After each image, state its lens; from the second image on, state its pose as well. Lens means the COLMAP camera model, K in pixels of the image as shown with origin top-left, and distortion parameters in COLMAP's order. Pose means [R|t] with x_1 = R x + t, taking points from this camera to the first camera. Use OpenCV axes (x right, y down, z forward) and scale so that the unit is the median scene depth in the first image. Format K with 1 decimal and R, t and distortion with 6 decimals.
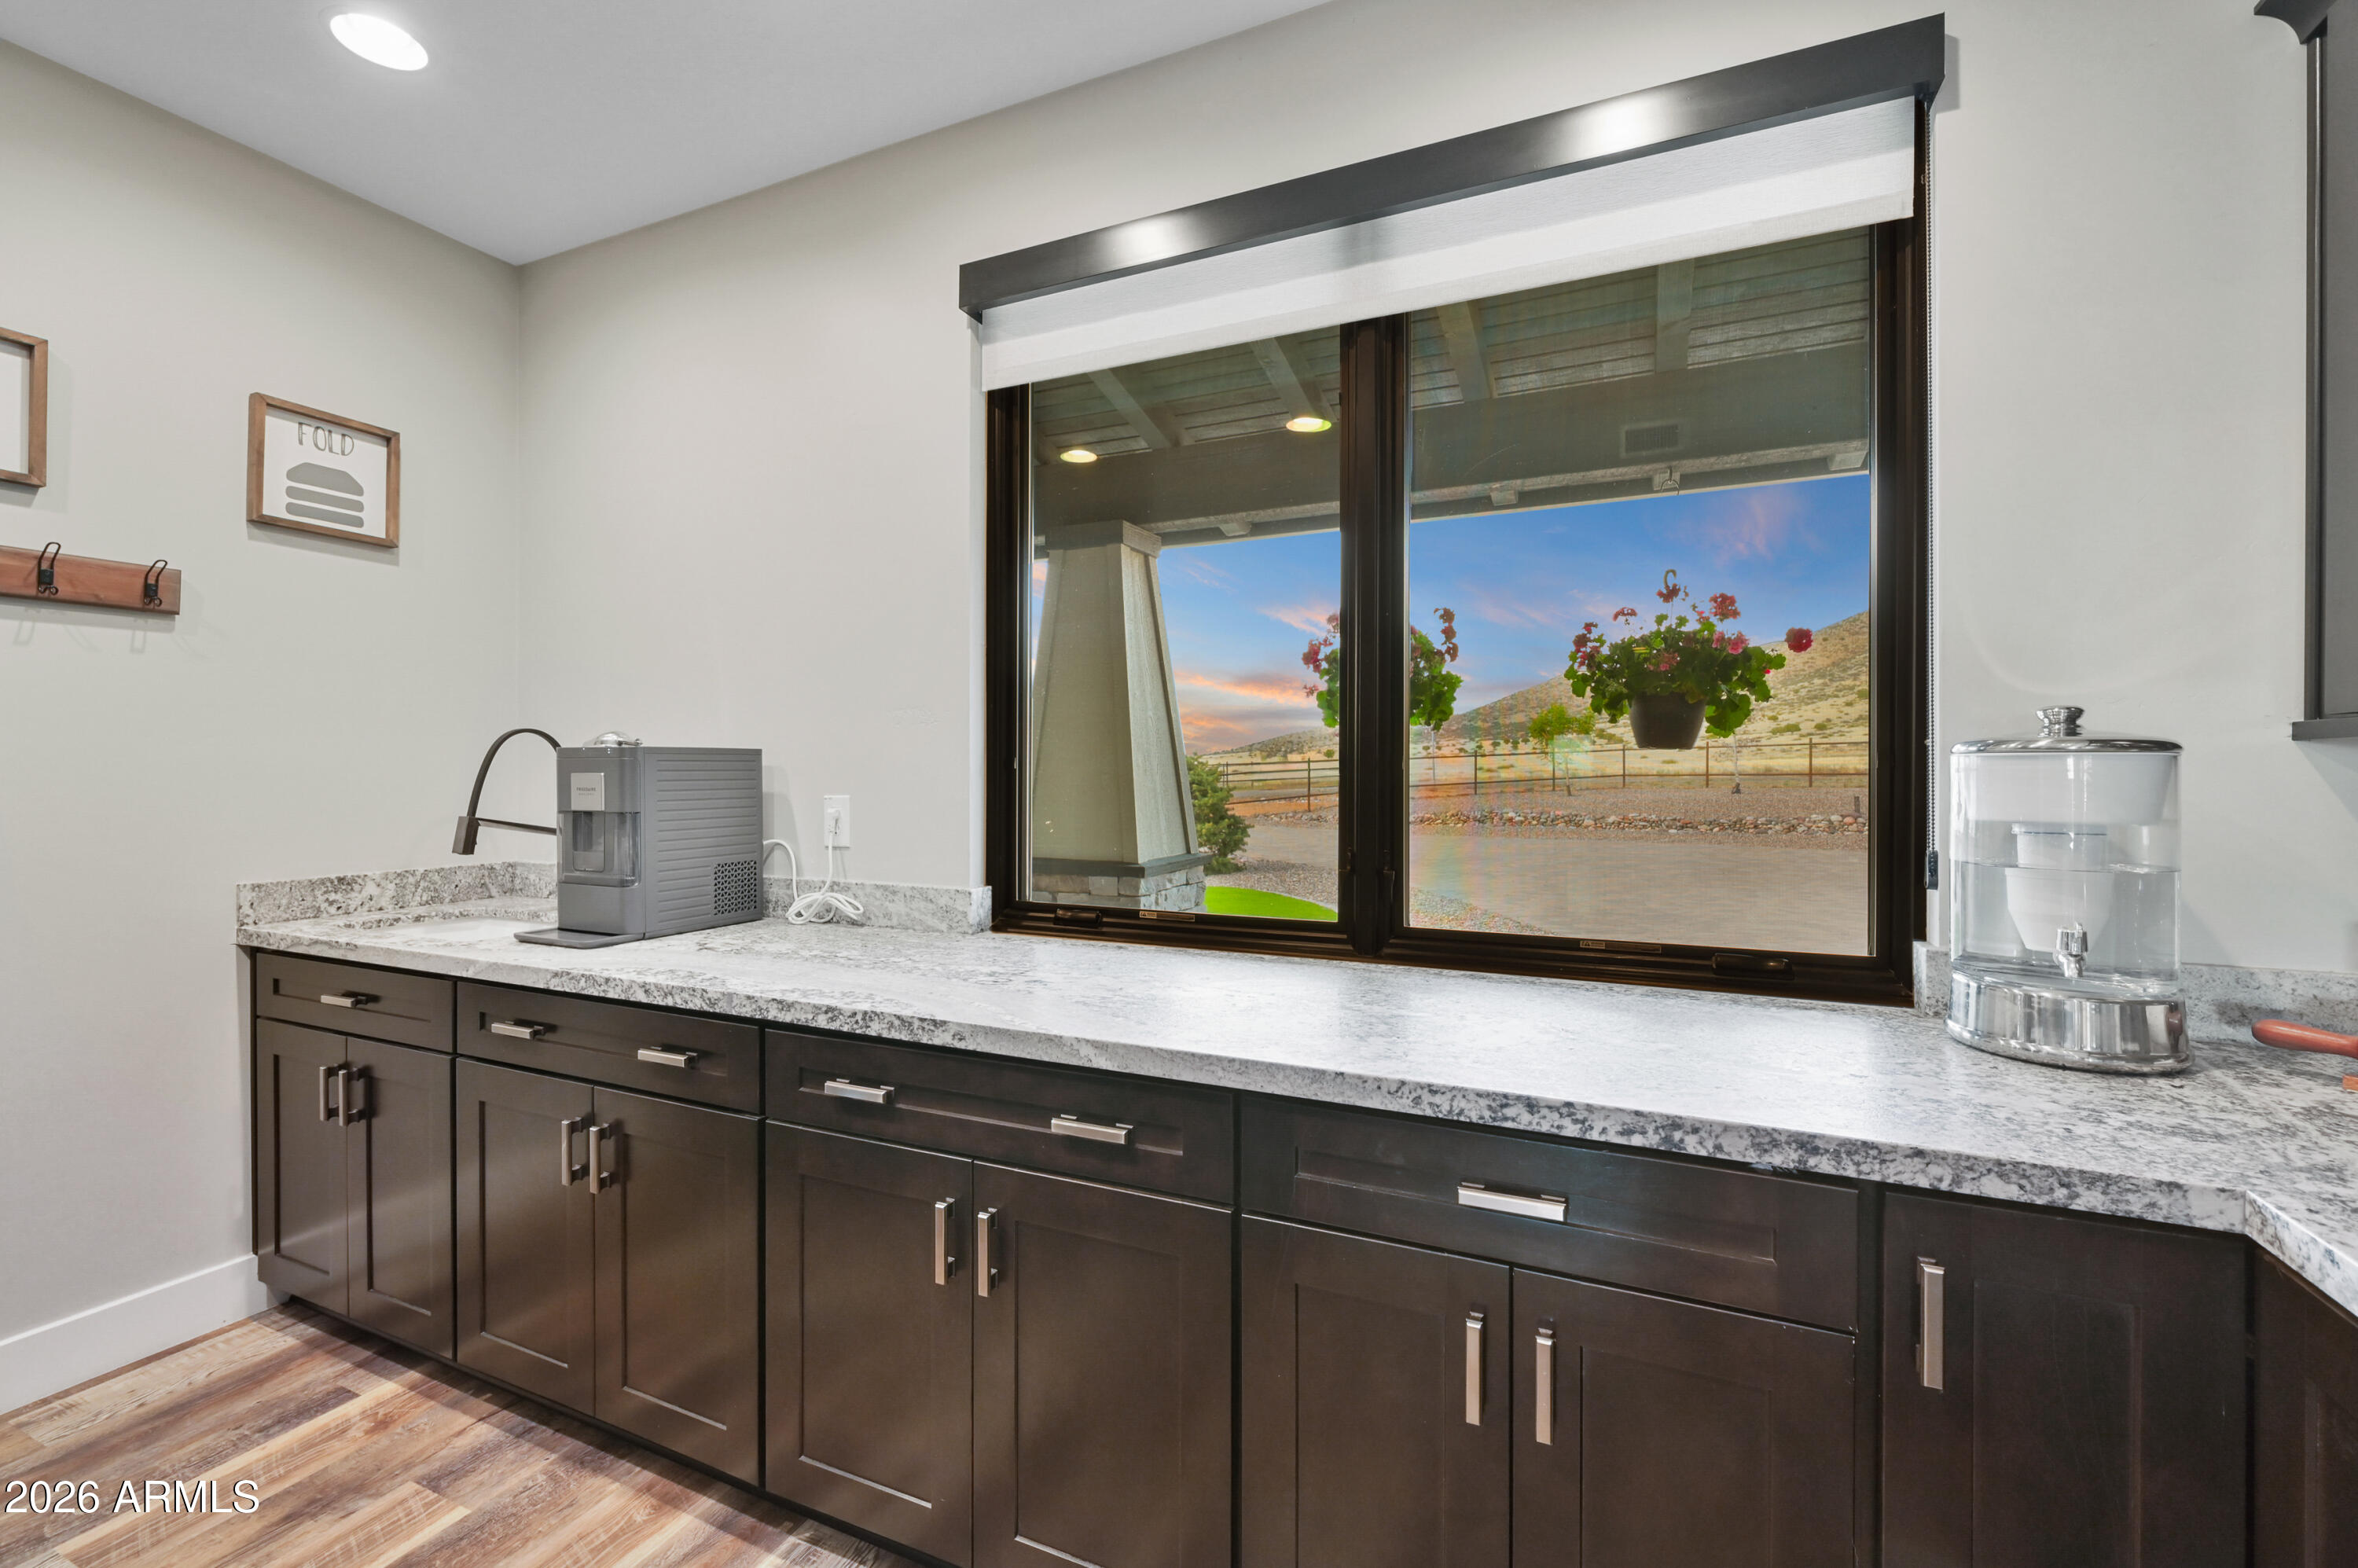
lens RADIAL K [[989.0, 0, 1180.9], [0, 989.0, 775.6], [0, 0, 1]] dist [0.000232, -0.000126]
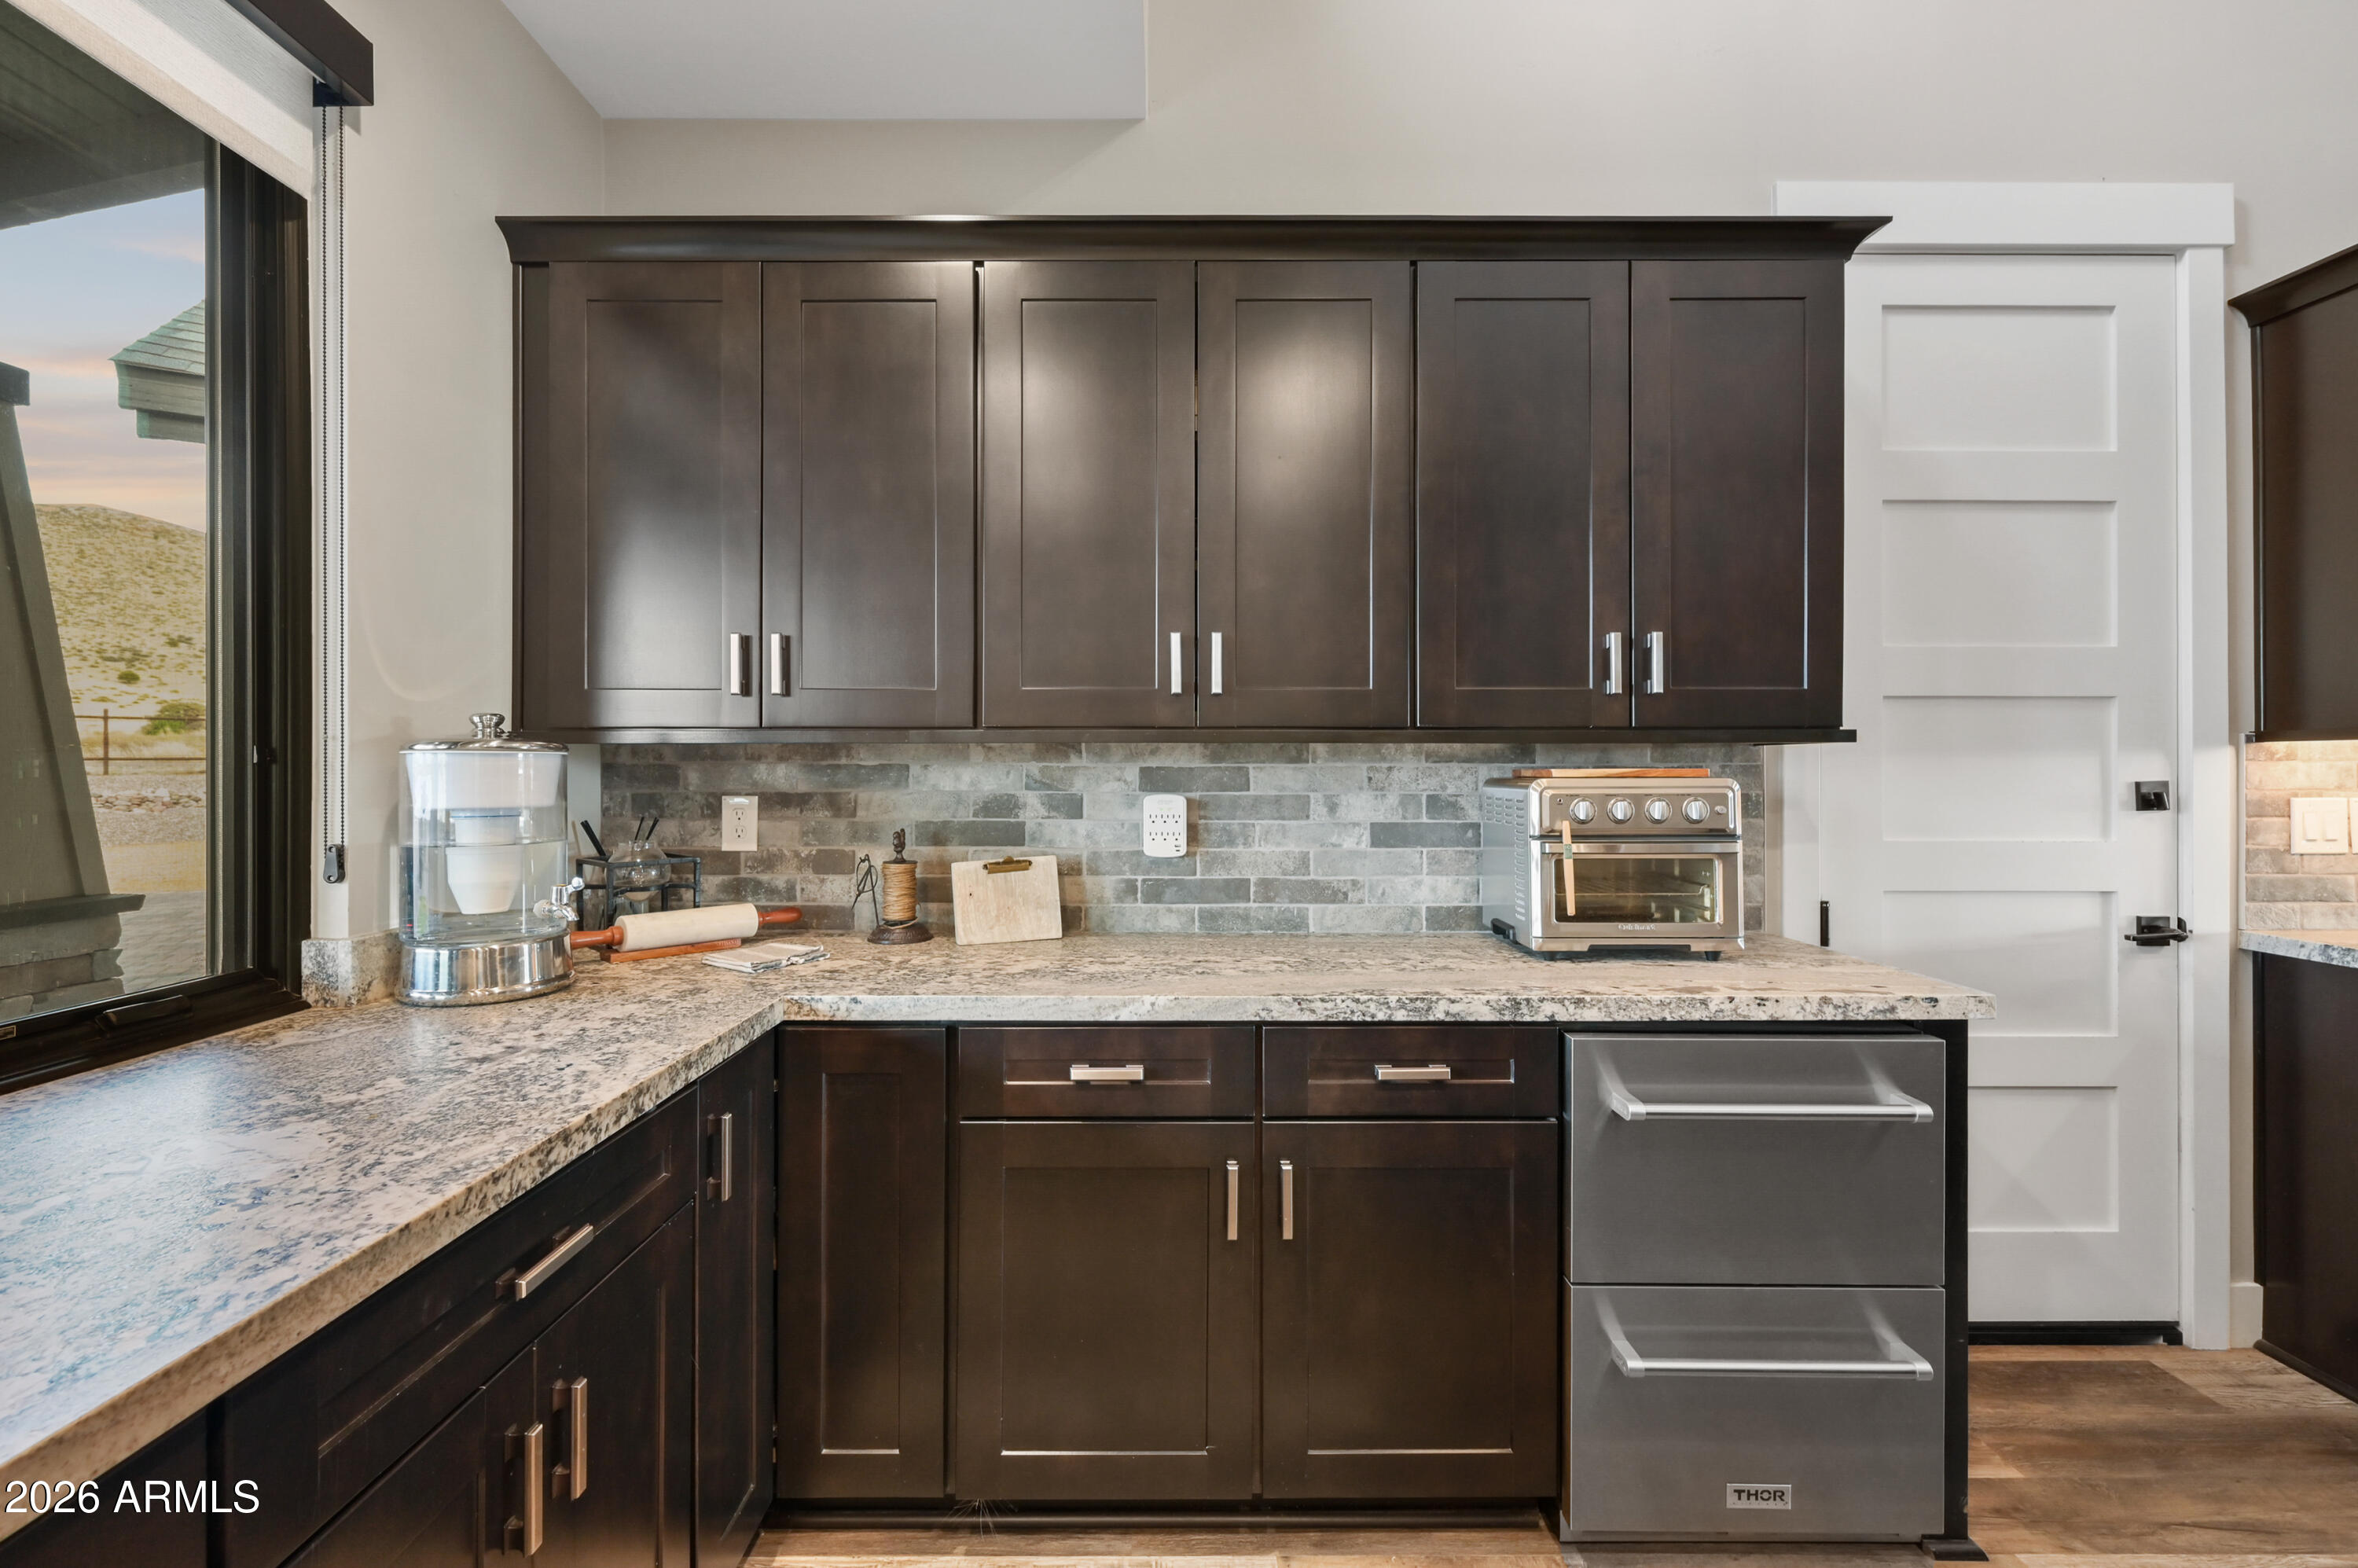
lens RADIAL K [[1009.5, 0, 1178.1], [0, 1009.5, 773.8], [0, 0, 1]] dist [-0.001821, 0.000324]
pose [[-0.419353, -0.009791, 0.907770, -0.681087], [0.001142, 0.999935, 0.011313, -0.009243], [-0.907822, 0.005781, -0.419315, 0.831470]]
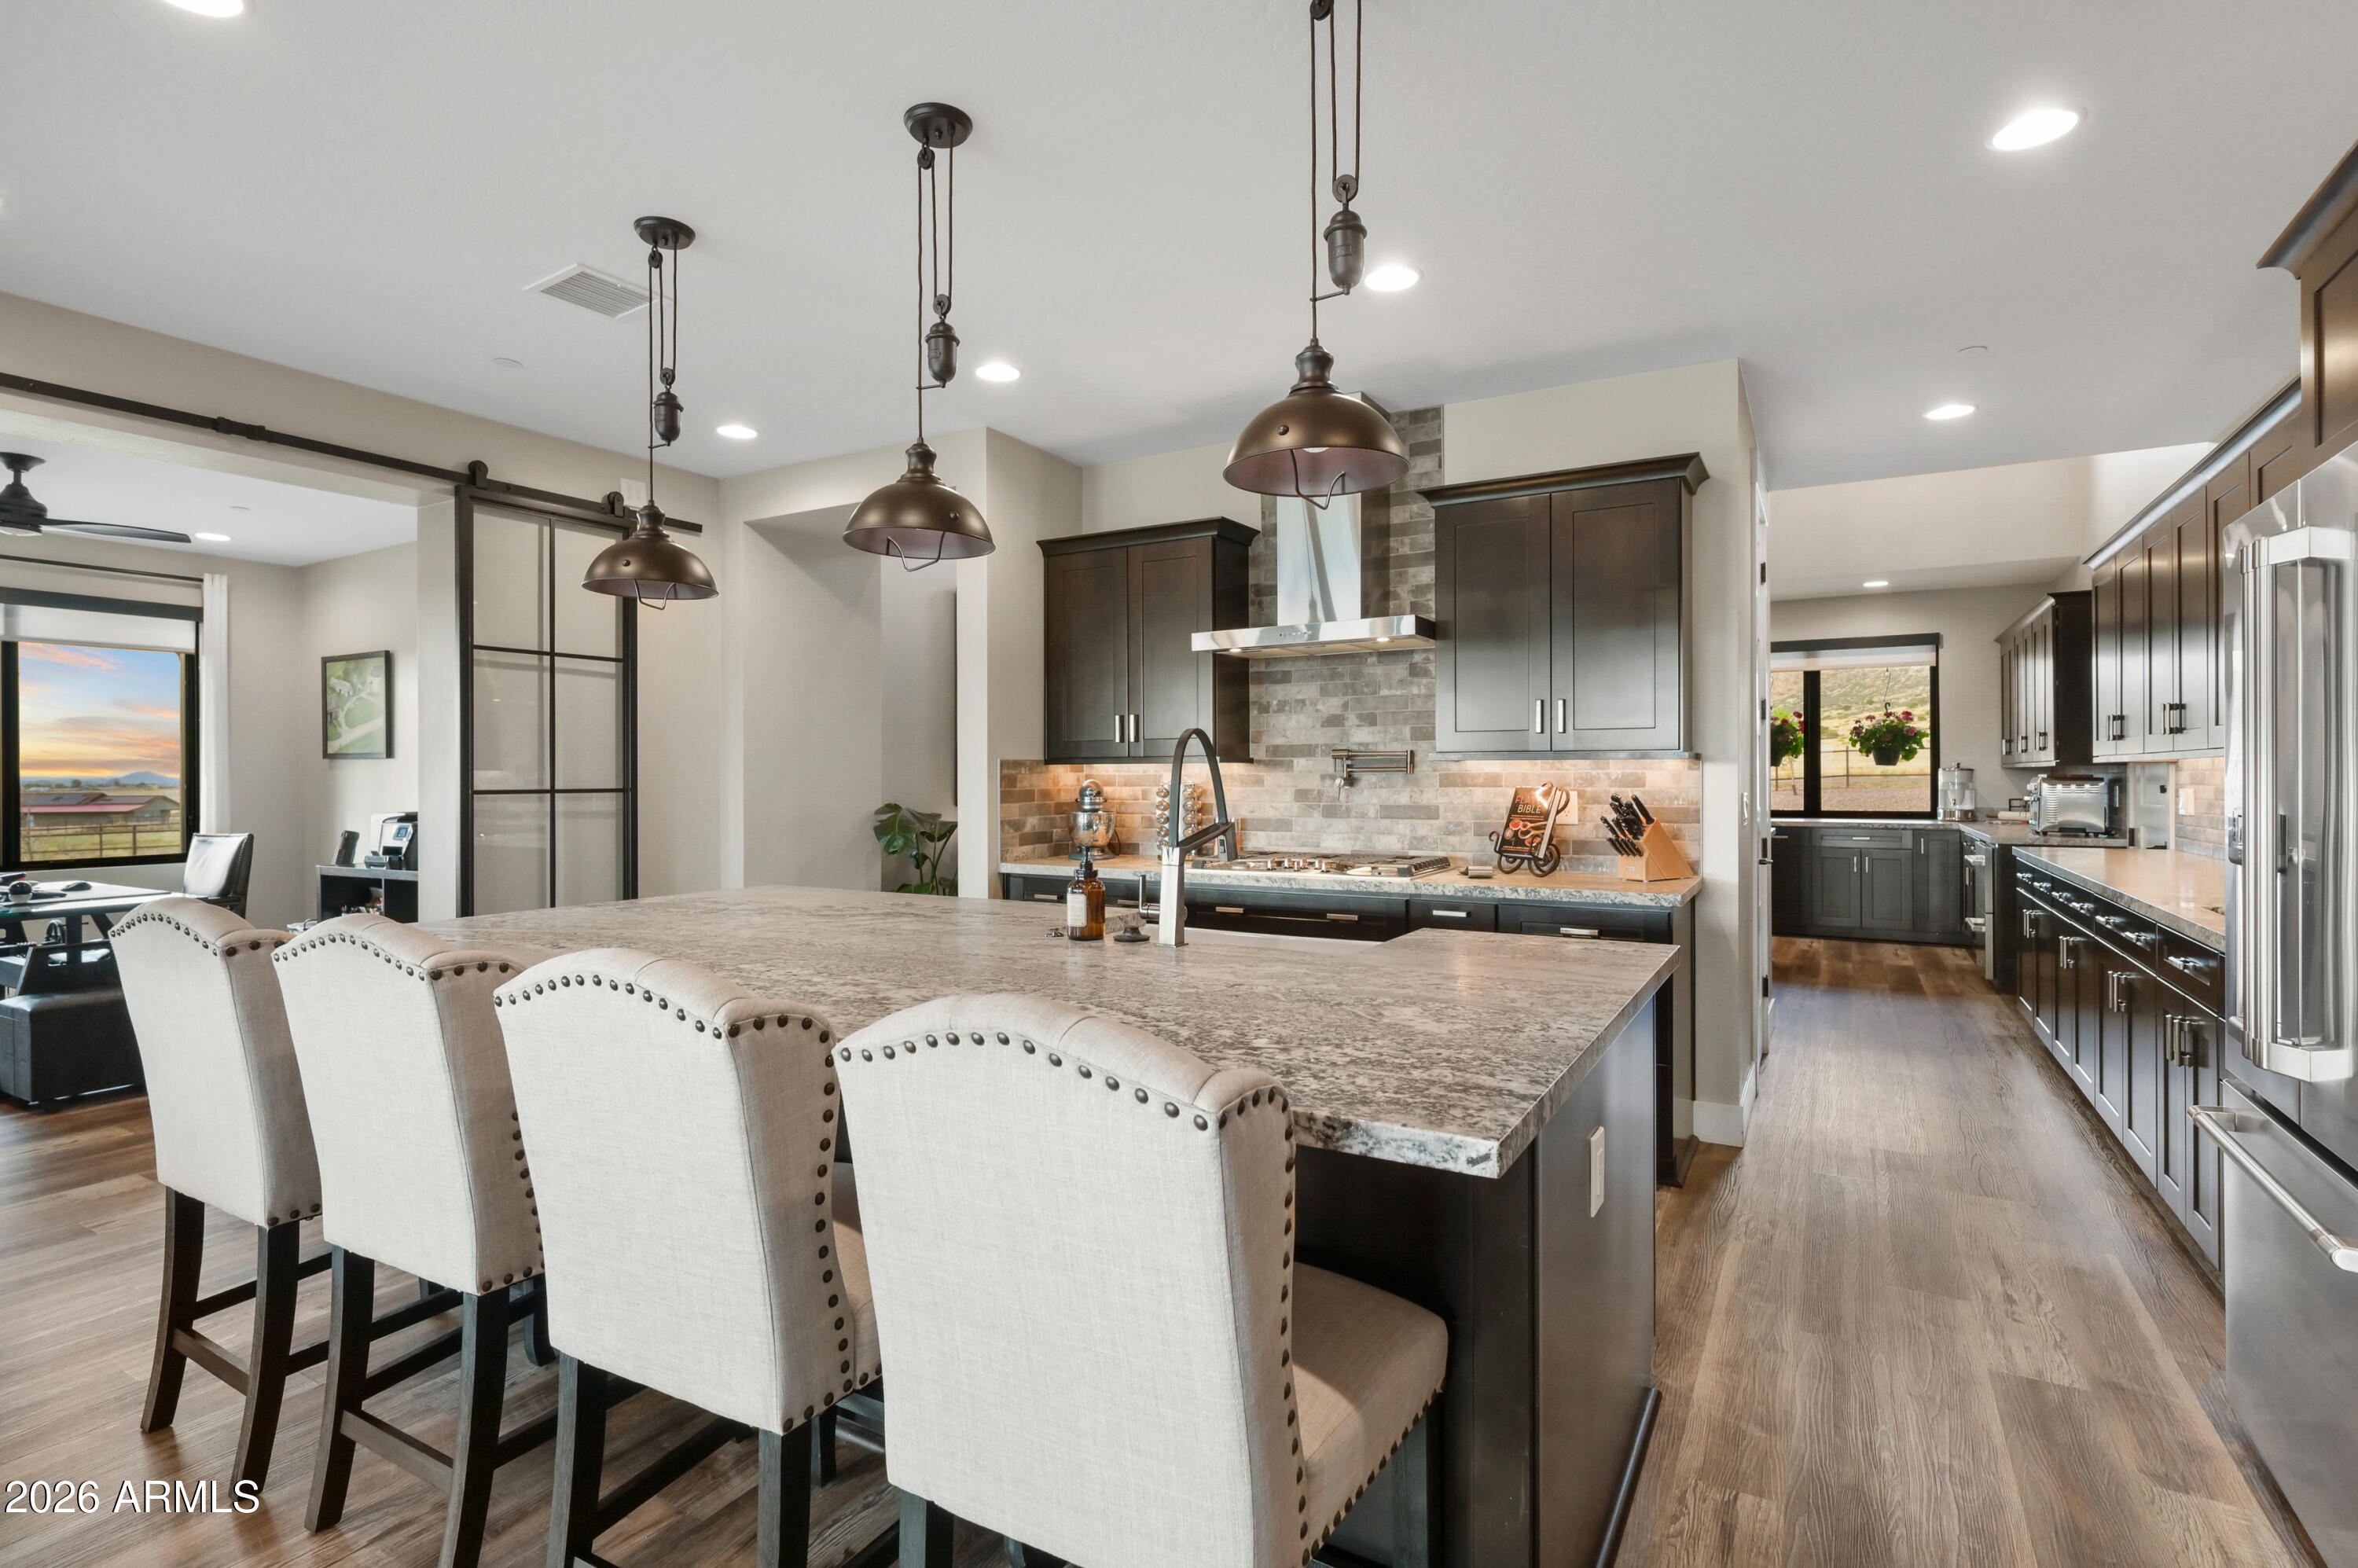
lens RADIAL K [[1130.7, 0, 1179.0], [0, 1130.7, 784.0], [0, 0, 1]] dist [-0.003966, -0.000170]
pose [[0.994464, -0.005063, -0.104952, -3.504218], [0.004867, 0.999986, -0.002126, 0.066762], [0.104961, 0.001604, 0.994475, -7.176785]]
